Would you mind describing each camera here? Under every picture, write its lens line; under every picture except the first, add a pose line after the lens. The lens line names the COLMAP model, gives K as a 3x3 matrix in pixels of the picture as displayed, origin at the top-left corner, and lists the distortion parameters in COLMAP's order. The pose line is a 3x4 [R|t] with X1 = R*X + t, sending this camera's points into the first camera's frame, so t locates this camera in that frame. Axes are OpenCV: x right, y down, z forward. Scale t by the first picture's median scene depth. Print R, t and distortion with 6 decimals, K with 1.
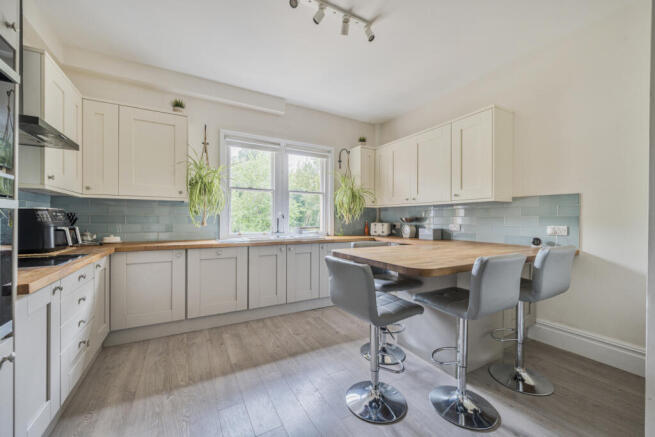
lens RADIAL K [[258.6, 0, 327.5], [0, 258.6, 218.5], [0, 0, 1]] dist [-0.001660, -0.000213]
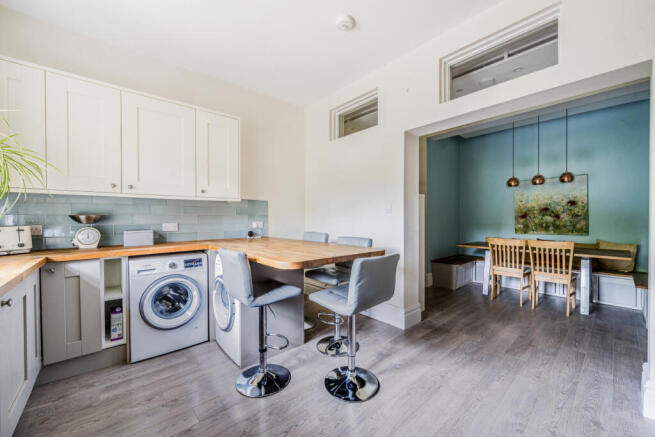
lens RADIAL K [[258.6, 0, 327.5], [0, 258.6, 218.5], [0, 0, 1]] dist [-0.001660, -0.000213]
pose [[-0.185837, -0.005956, 0.982563, -0.612420], [0.002325, 0.999976, 0.006501, 0.002226], [-0.982578, 0.003493, -0.185819, 0.916637]]
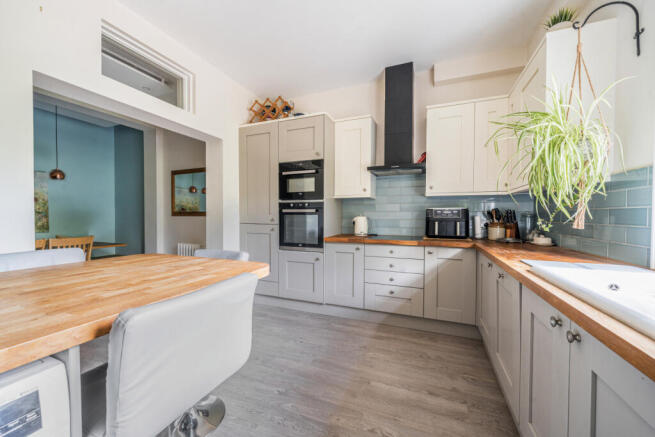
lens RADIAL K [[258.6, 0, 327.5], [0, 258.6, 218.5], [0, 0, 1]] dist [-0.001660, -0.000213]
pose [[-0.784575, 0.001624, -0.620032, 0.248202], [-0.005960, 0.999931, 0.010160, 0.006223], [0.620005, 0.011666, -0.784511, 1.386492]]
